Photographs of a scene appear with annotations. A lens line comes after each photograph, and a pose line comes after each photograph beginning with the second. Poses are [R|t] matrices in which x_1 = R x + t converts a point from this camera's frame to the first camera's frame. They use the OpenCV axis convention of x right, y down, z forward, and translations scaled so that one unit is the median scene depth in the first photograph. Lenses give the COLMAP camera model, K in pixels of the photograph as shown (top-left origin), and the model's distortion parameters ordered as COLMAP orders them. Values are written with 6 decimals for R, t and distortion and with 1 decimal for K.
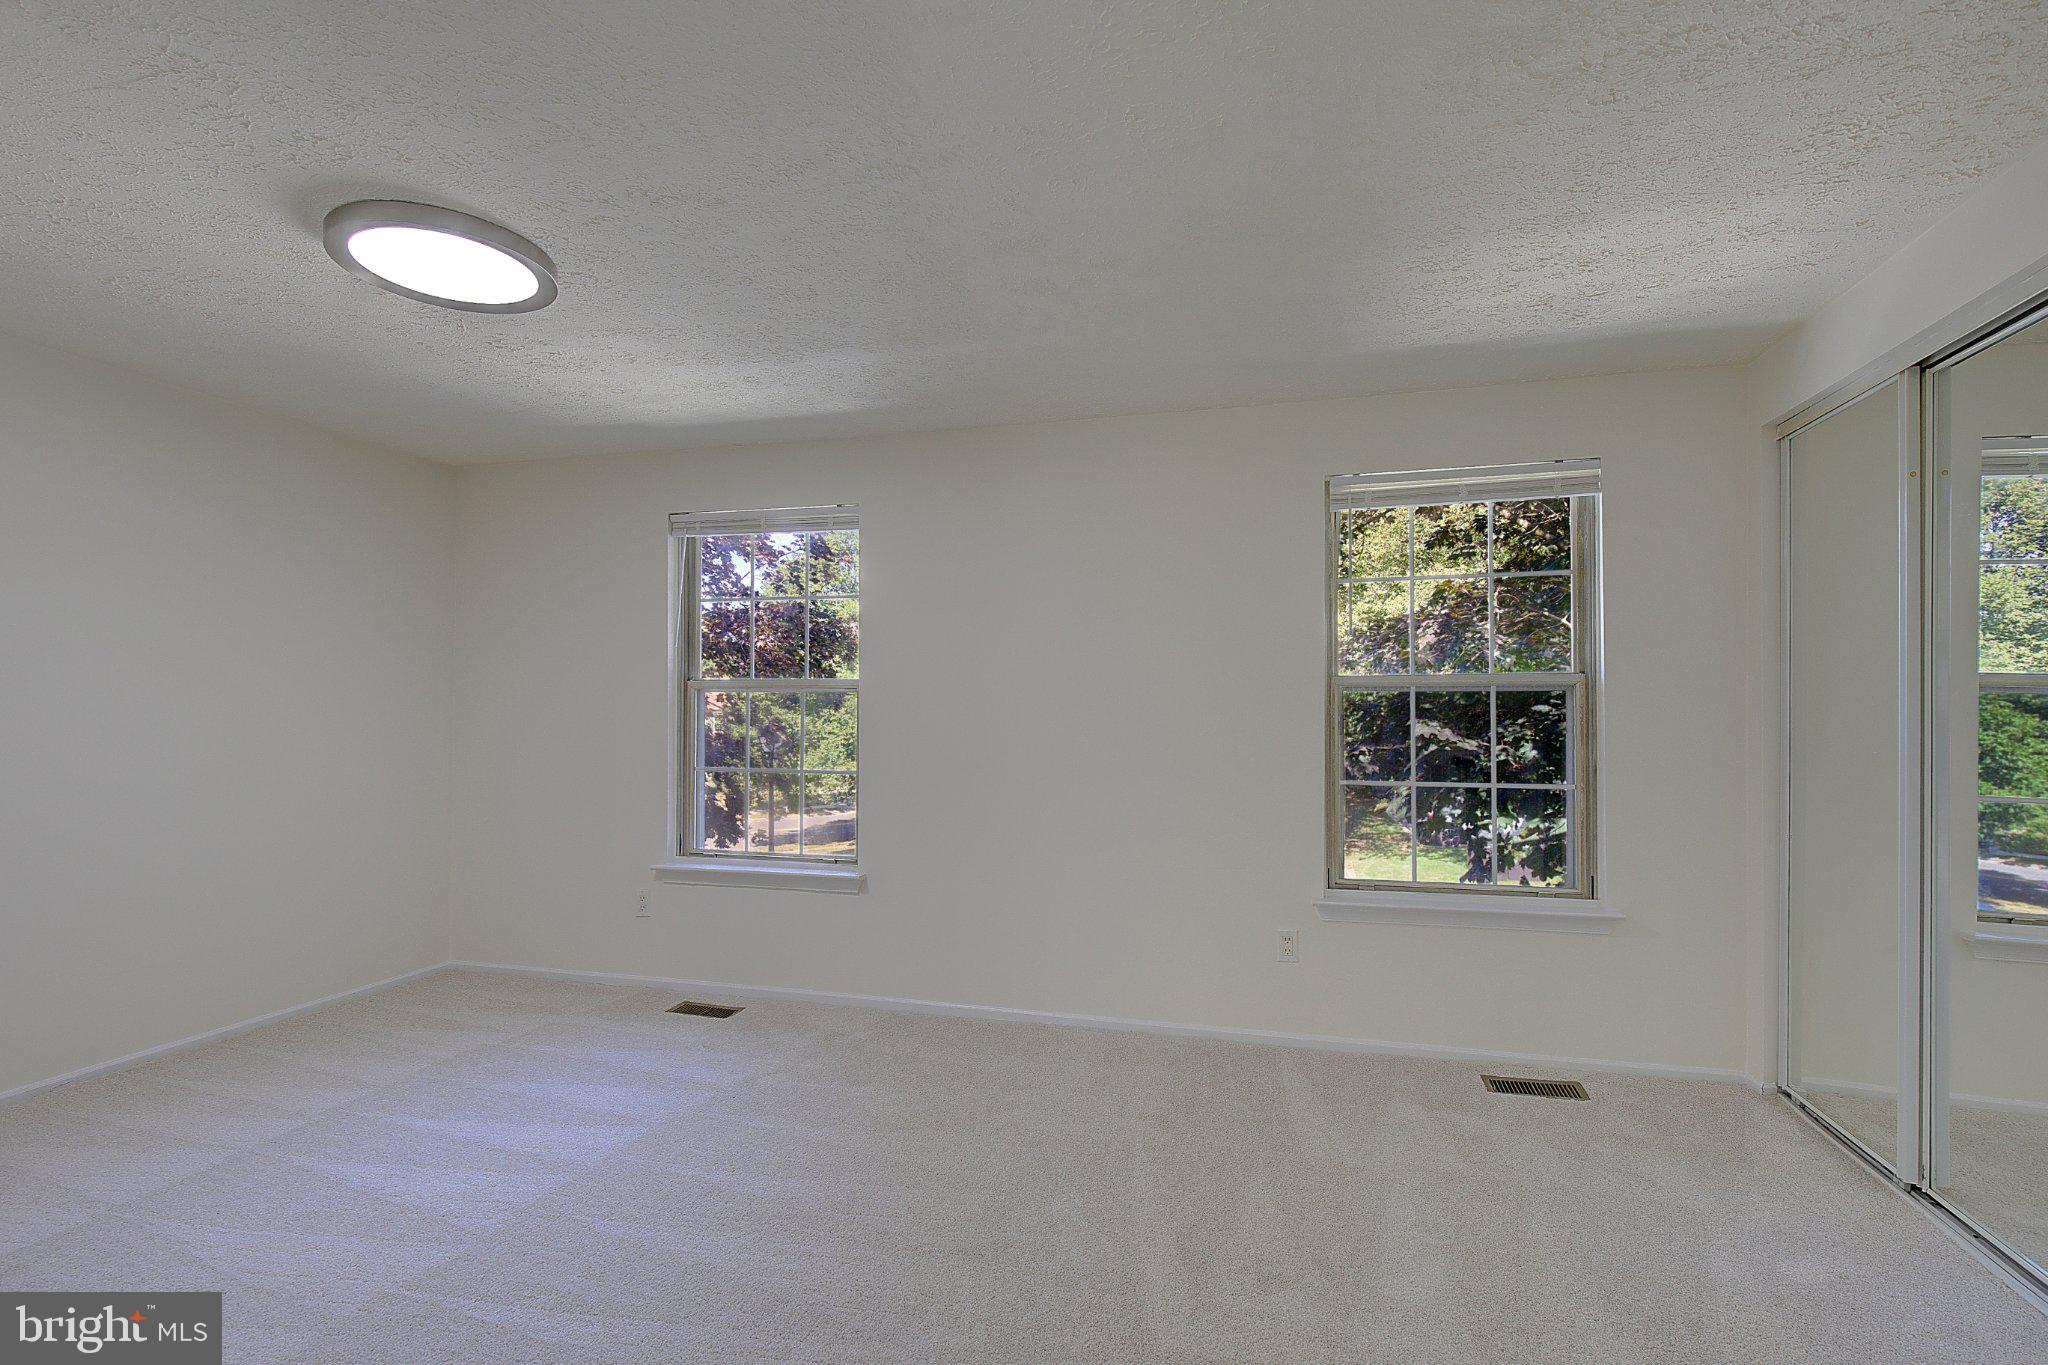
lens RADIAL K [[947.0, 0, 1049.4], [0, 947.0, 701.7], [0, 0, 1]] dist [-0.020135, 0.000284]
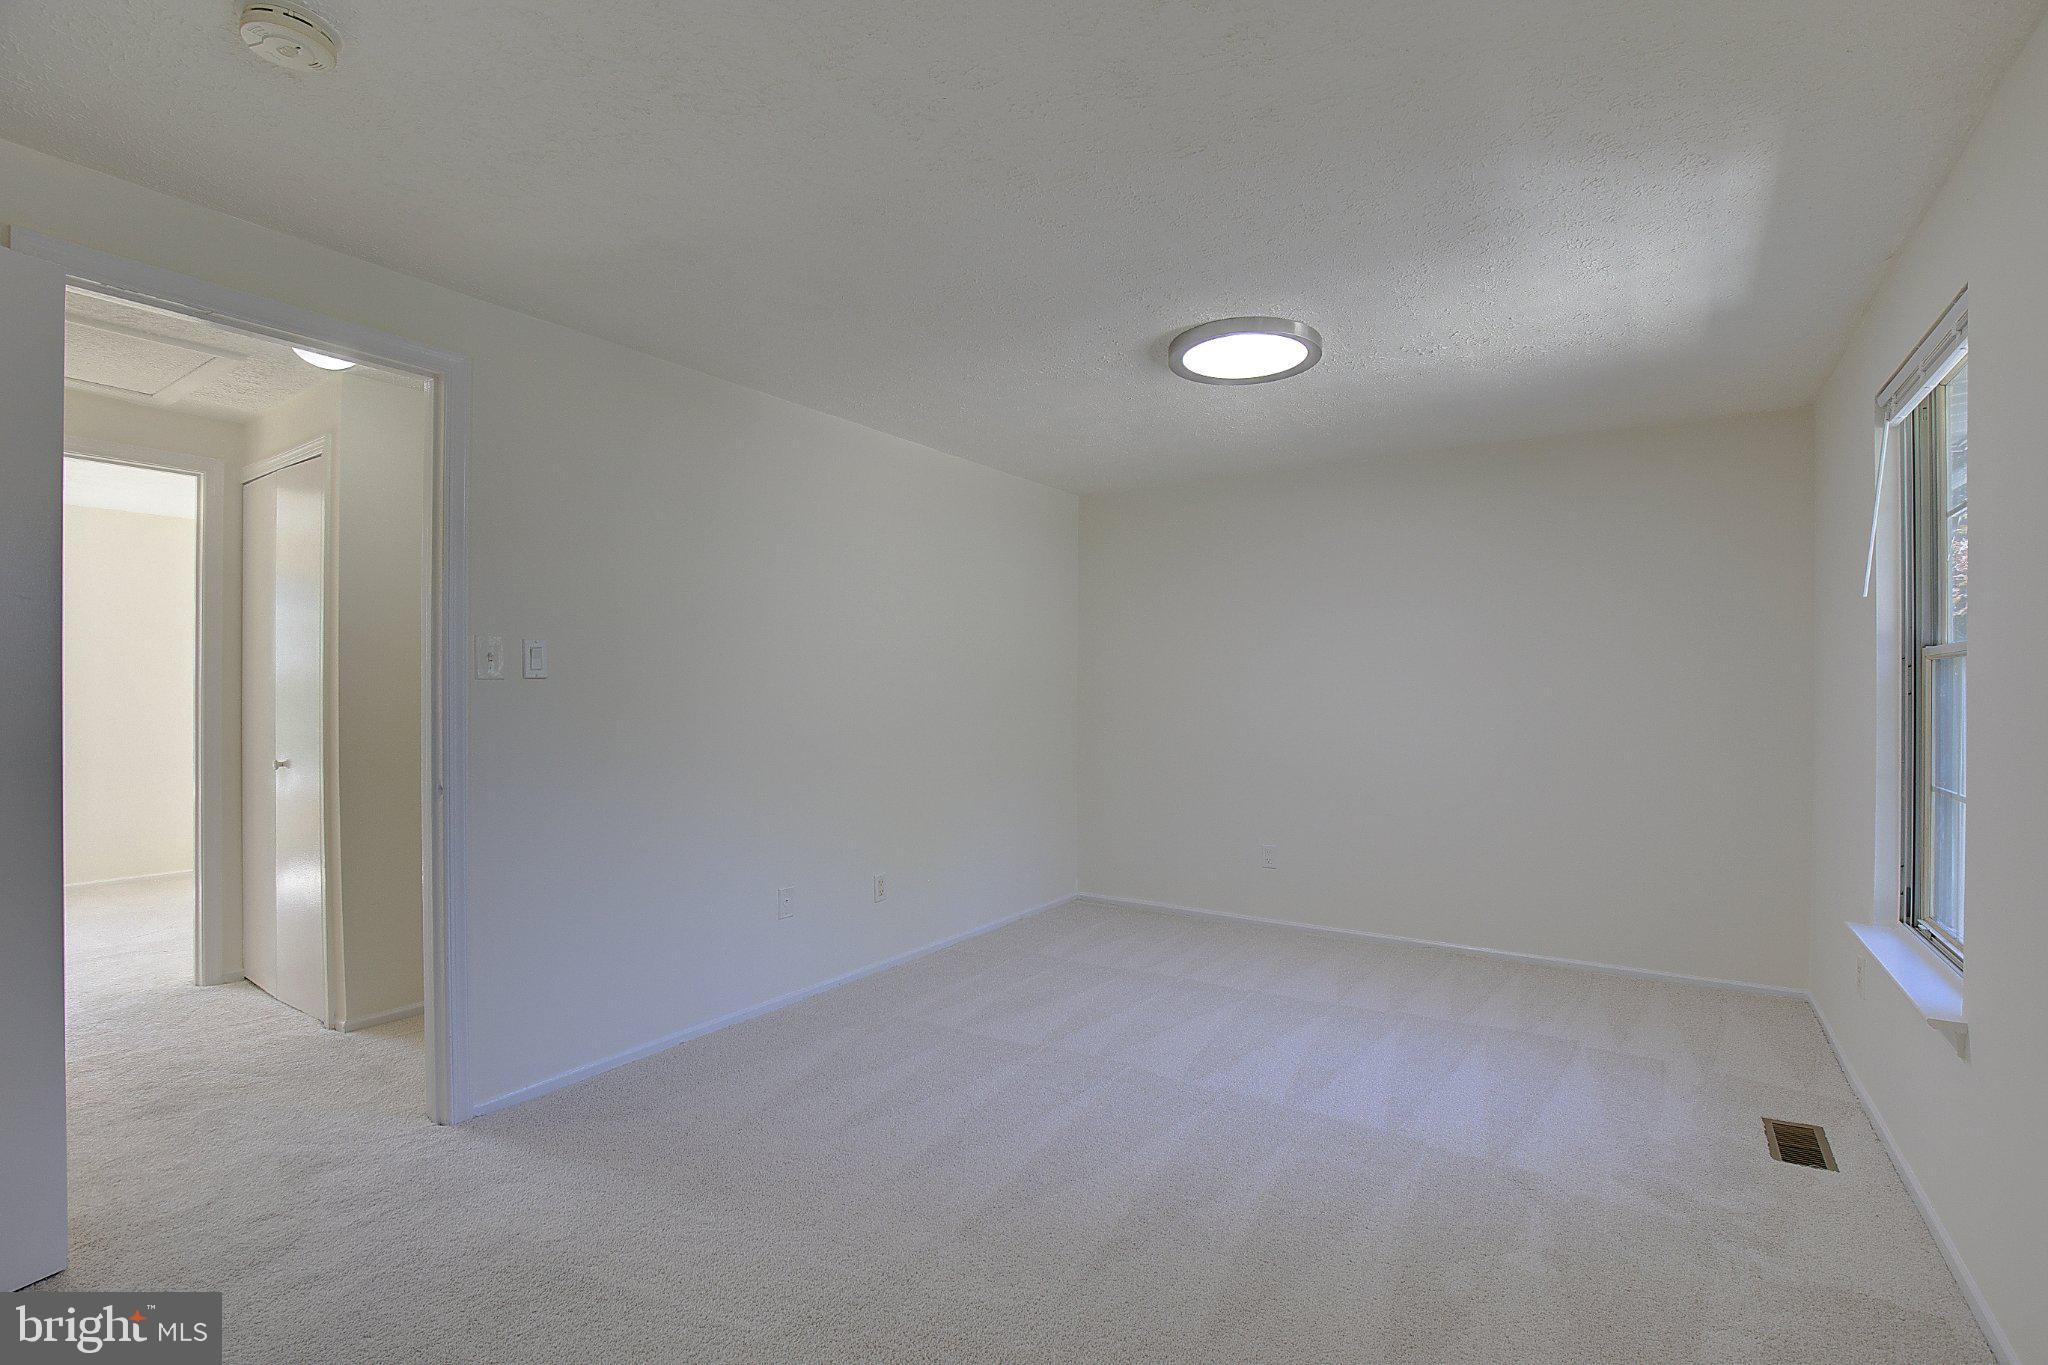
lens RADIAL K [[968.5, 0, 1022.7], [0, 968.5, 676.0], [0, 0, 1]] dist [-0.019007, 0.000103]
pose [[-0.303072, -0.001033, -0.952967, 0.494647], [-0.004410, 0.999990, 0.000318, -0.001199], [0.952957, 0.004299, -0.303074, 0.766006]]
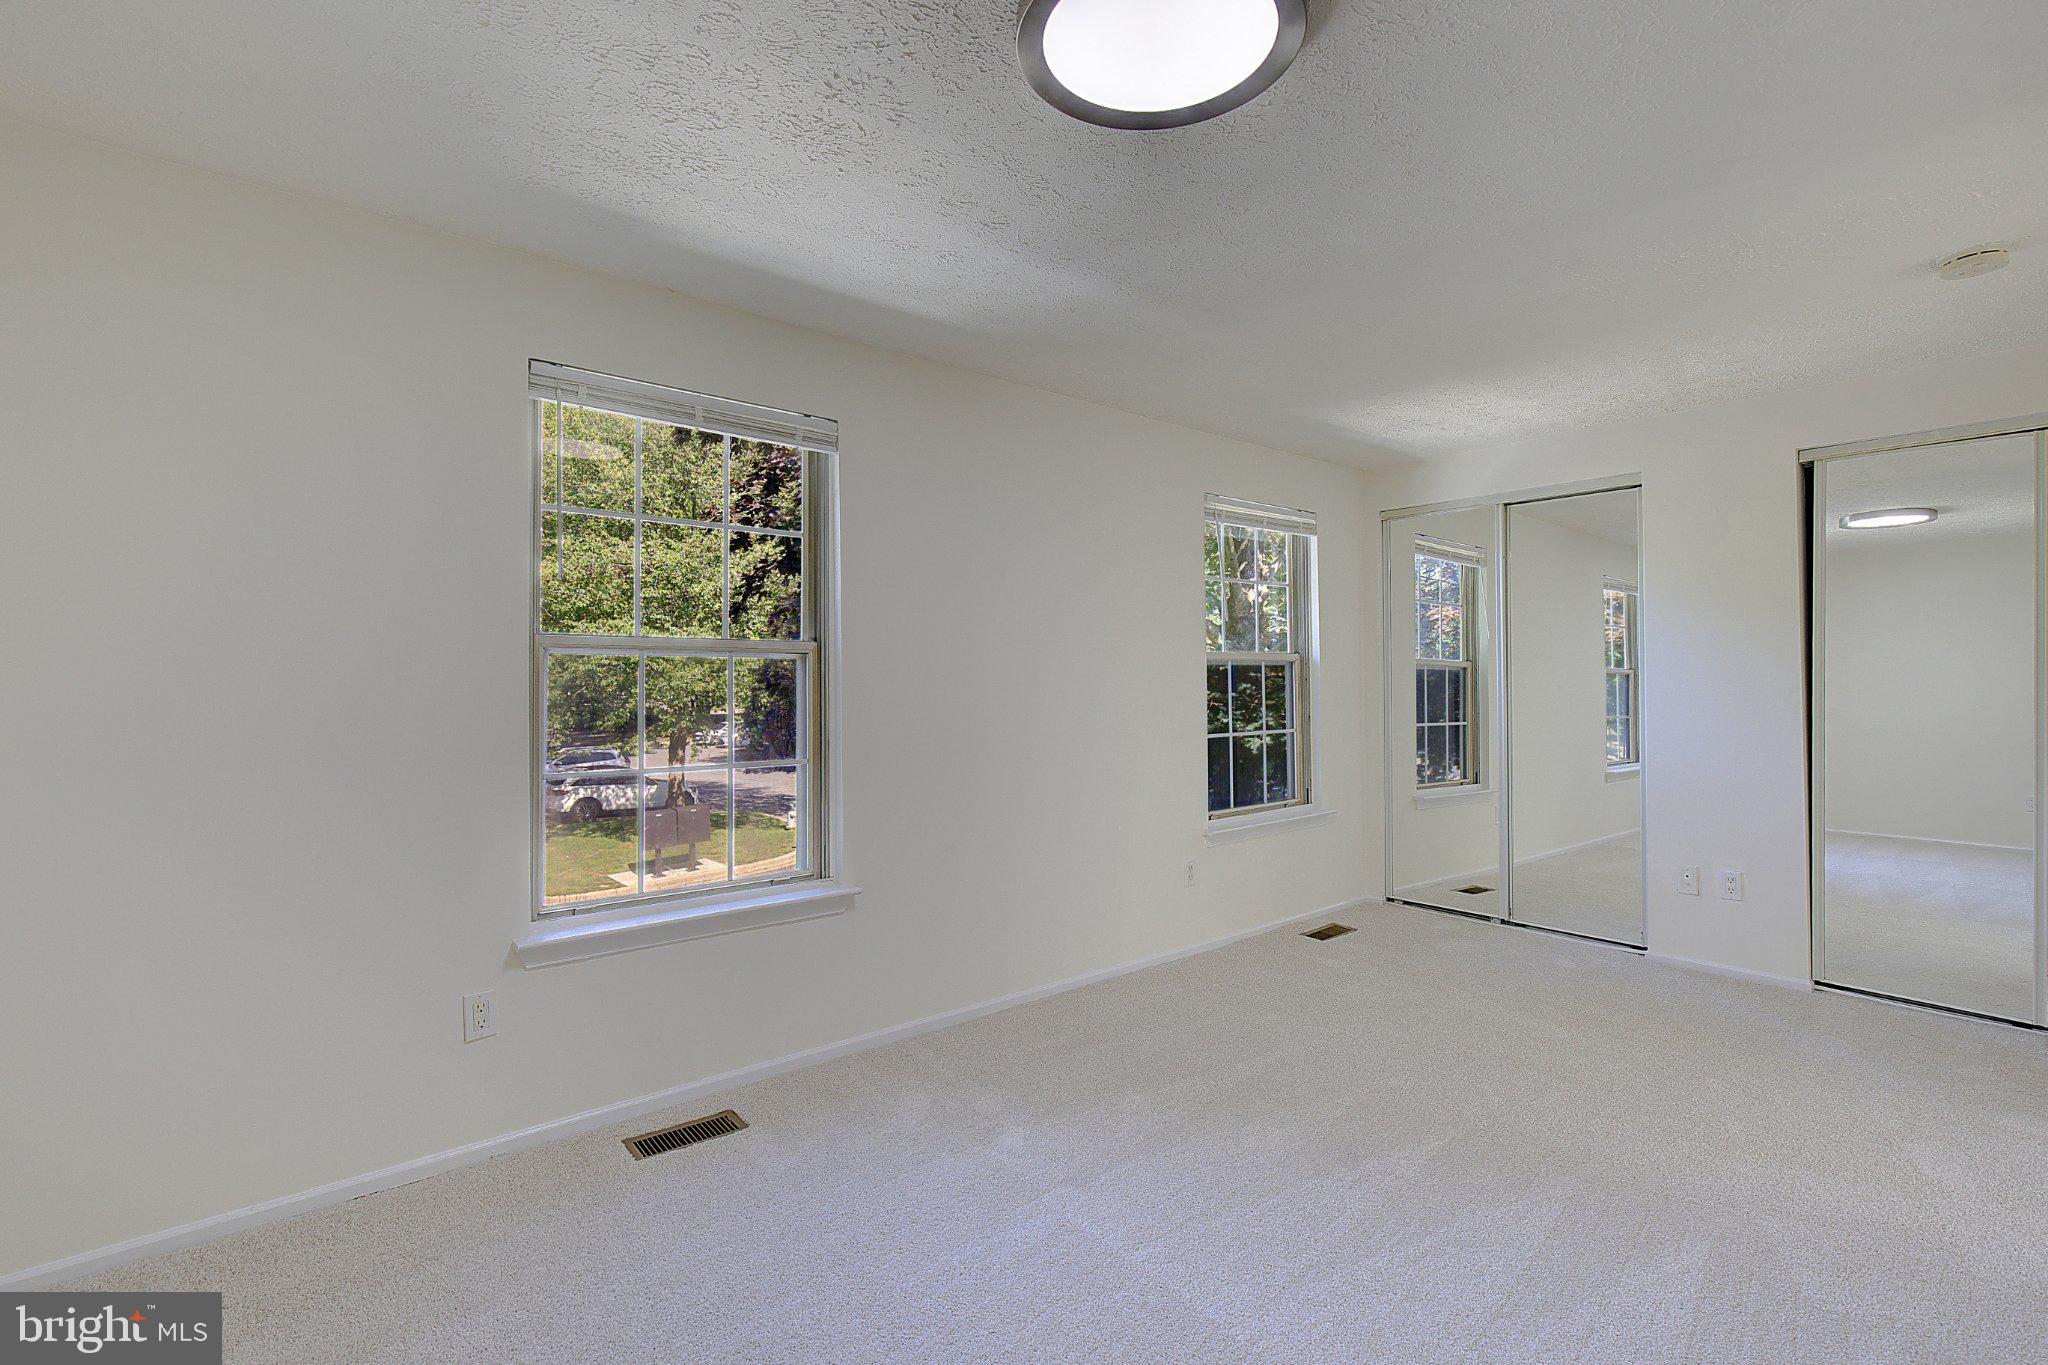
lens RADIAL K [[930.5, 0, 1024.0], [0, 930.5, 682.5], [0, 0, 1]] dist [0.001215, 0.000113]
pose [[0.573246, 0.001000, 0.819383, -0.867703], [0.008751, 0.999935, -0.007342, 0.021229], [-0.819337, 0.011379, 0.573199, 0.491391]]
